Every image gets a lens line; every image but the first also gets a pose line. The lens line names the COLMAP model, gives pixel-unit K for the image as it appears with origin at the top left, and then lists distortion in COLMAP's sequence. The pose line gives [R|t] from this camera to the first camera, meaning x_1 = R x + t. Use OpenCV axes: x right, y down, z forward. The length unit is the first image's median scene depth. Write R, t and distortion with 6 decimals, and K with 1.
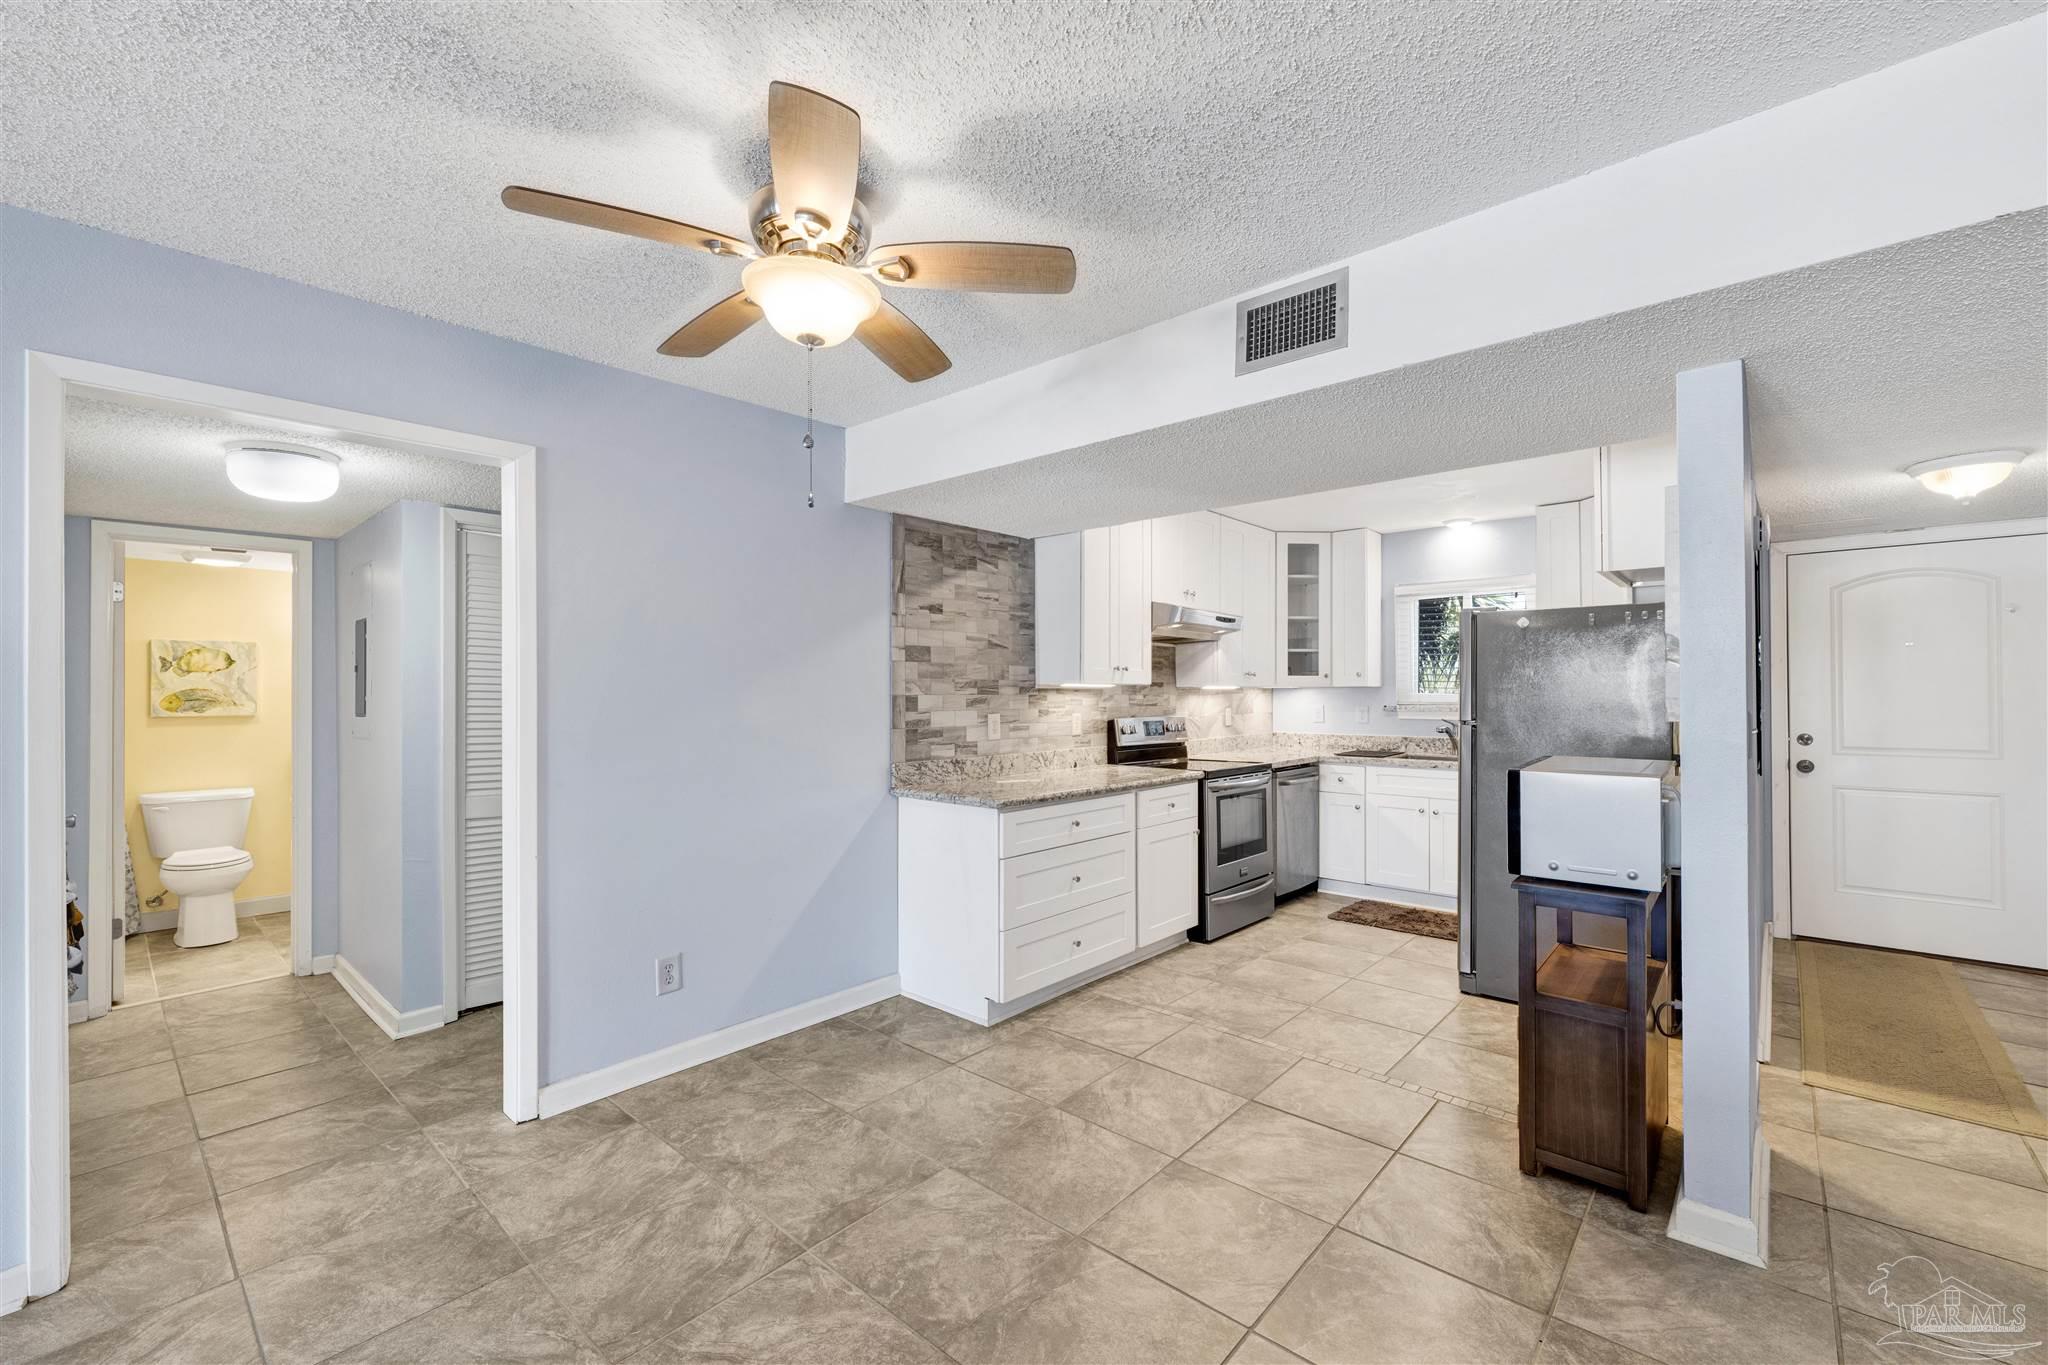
lens RADIAL K [[854.3, 0, 1024.0], [0, 854.3, 682.5], [0, 0, 1]] dist [0.001473, 0.000161]
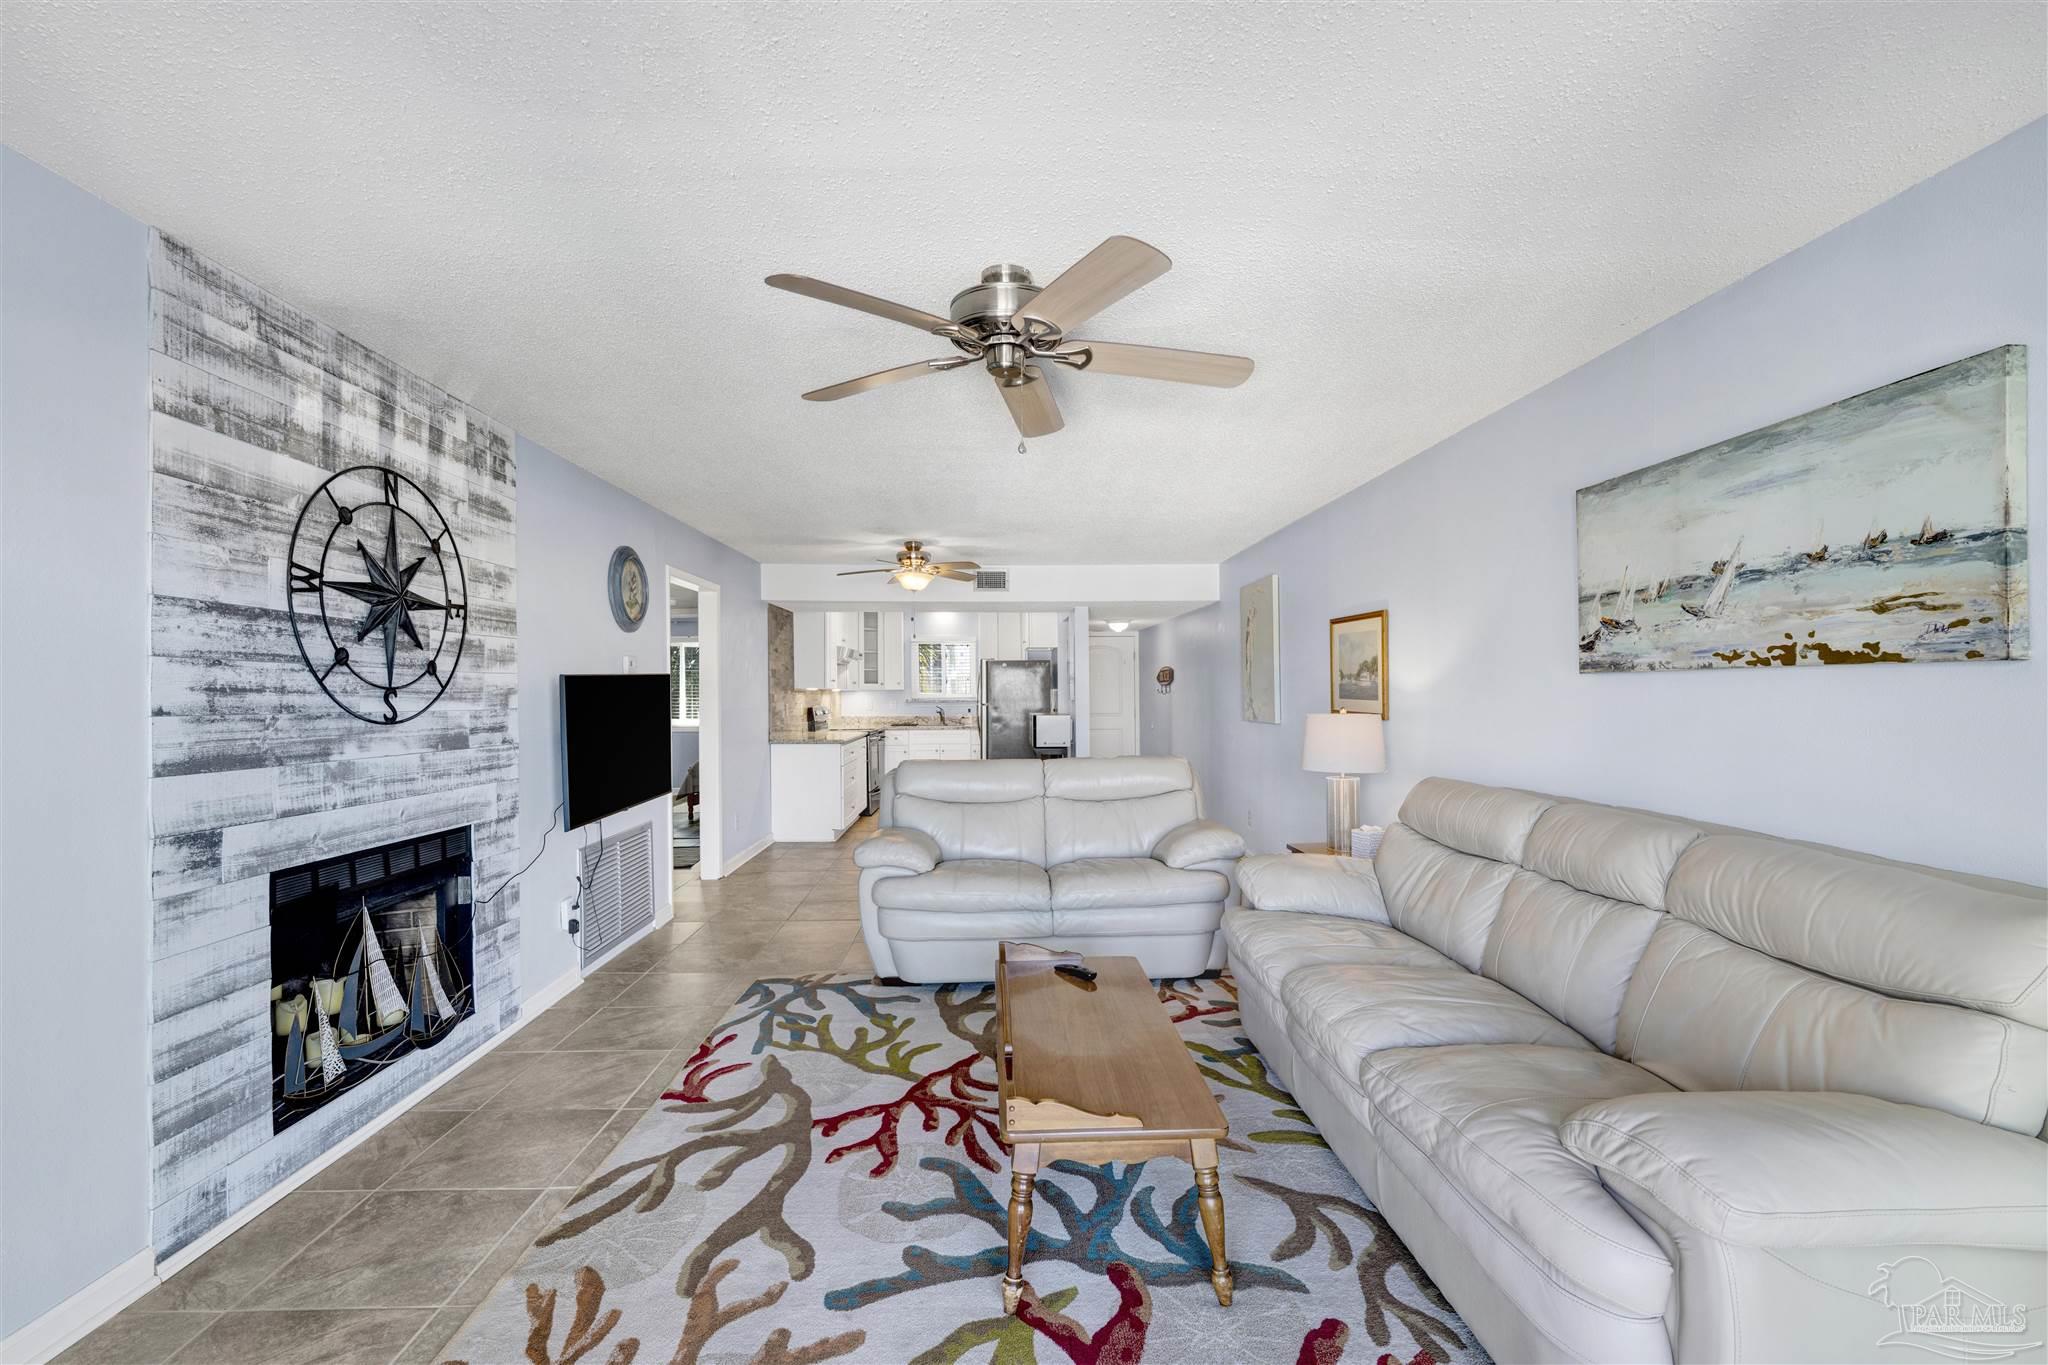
lens RADIAL K [[842.1, 0, 1028.8], [0, 842.1, 688.0], [0, 0, 1]] dist [-0.000840, 0.000157]
pose [[0.714999, 0.002978, 0.699119, -0.727820], [-0.006352, 0.999977, 0.002237, -0.005362], [-0.699097, -0.006040, 0.715002, -0.559485]]
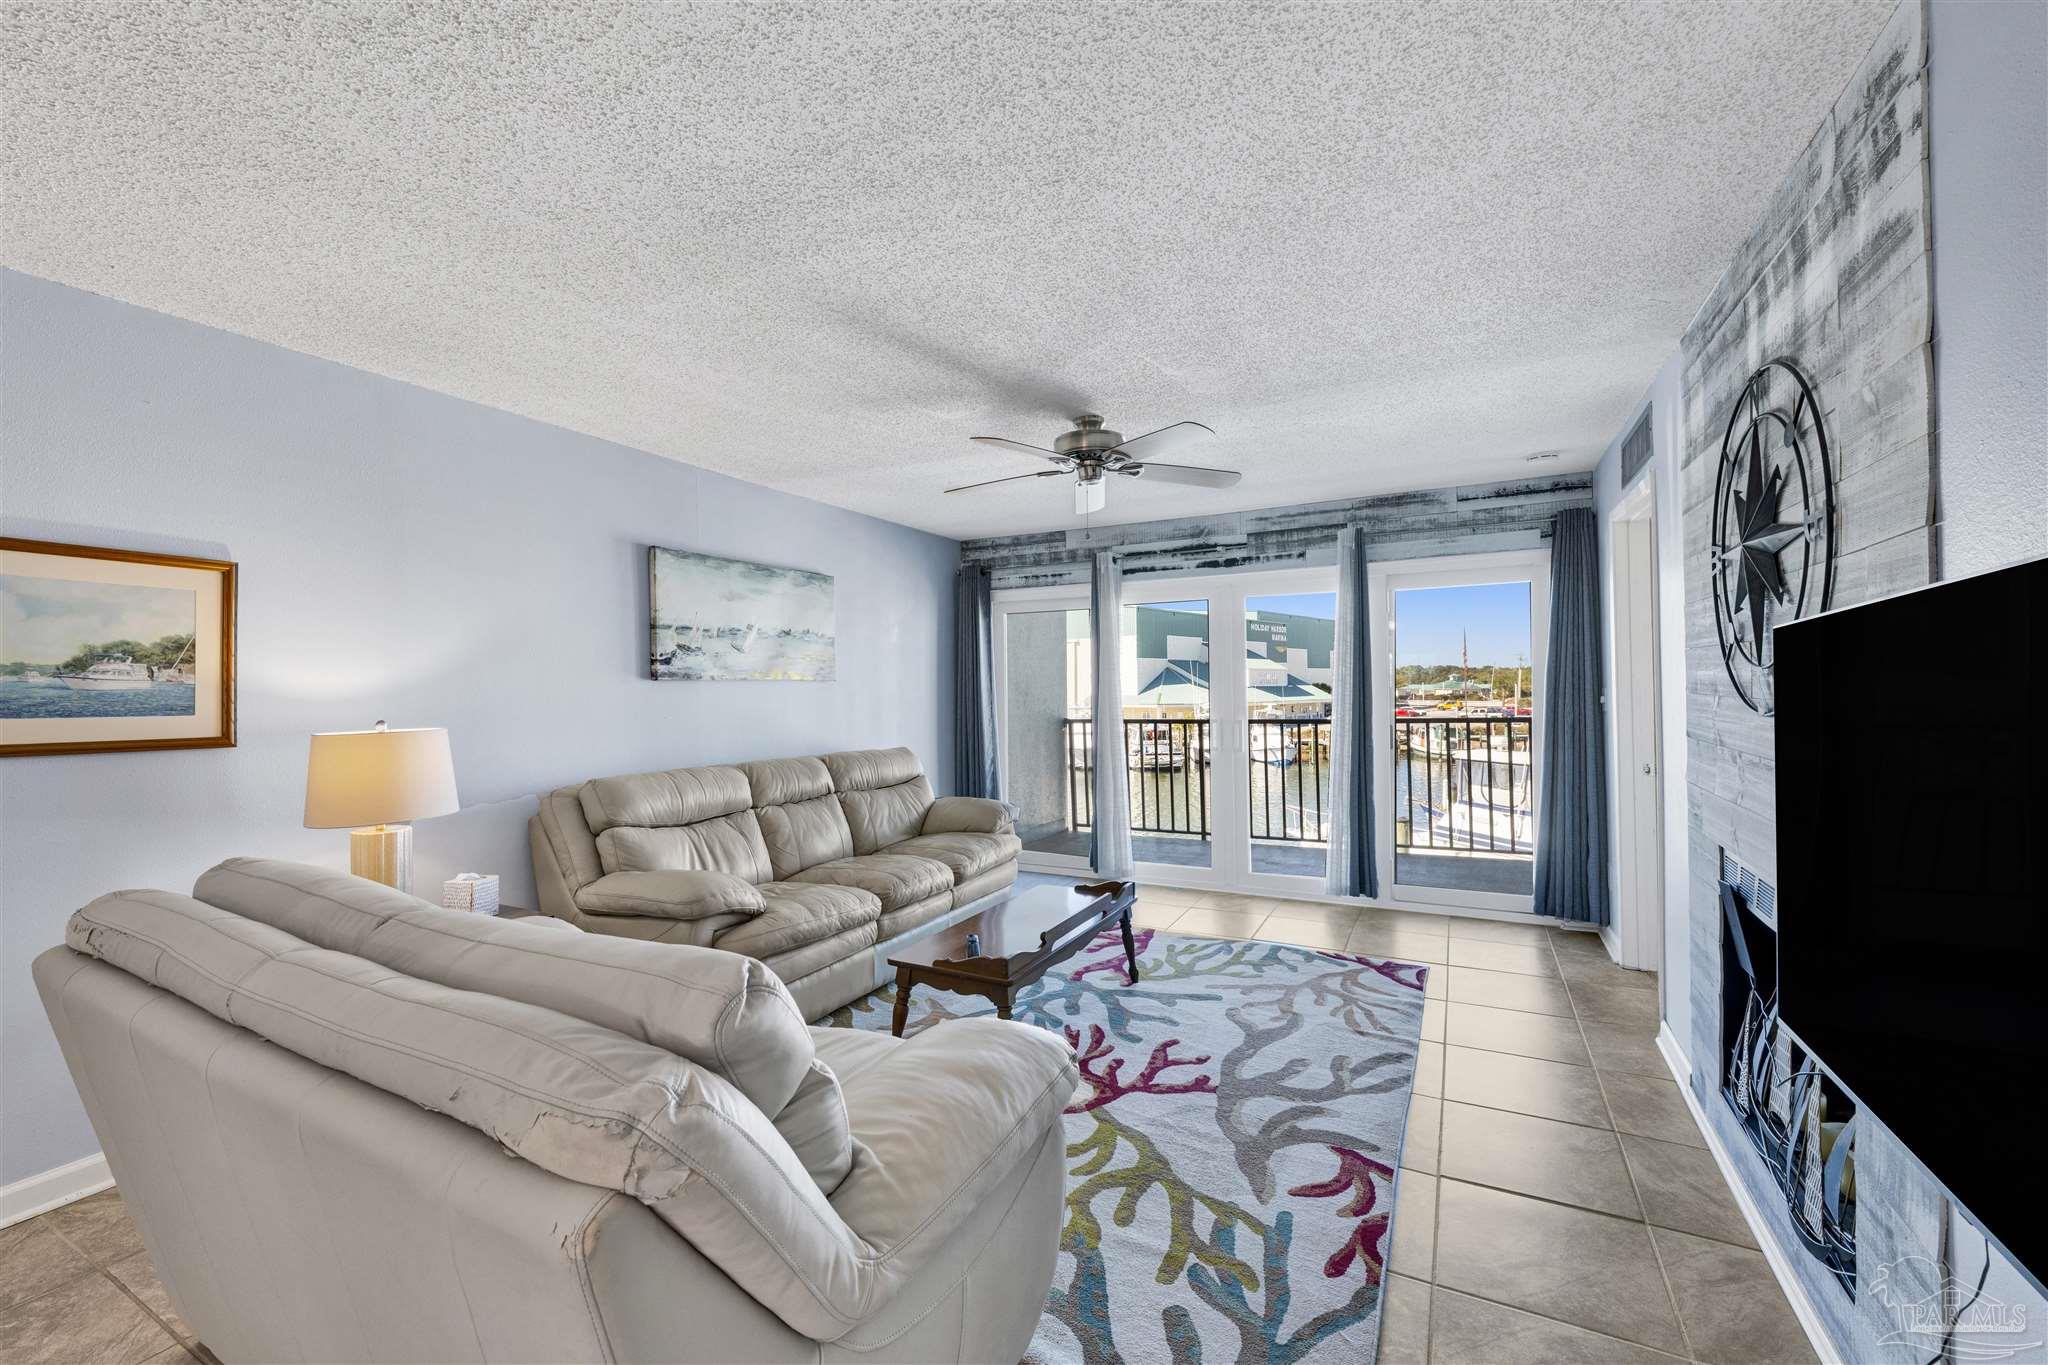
lens RADIAL K [[816.4, 0, 1027.9], [0, 816.4, 689.9], [0, 0, 1]] dist [-0.000073, -0.000067]
pose [[-0.972096, 0.017098, -0.233961, -0.279972], [0.019873, 0.999757, -0.009512, 0.005001], [0.233741, -0.013896, -0.972200, 0.281854]]
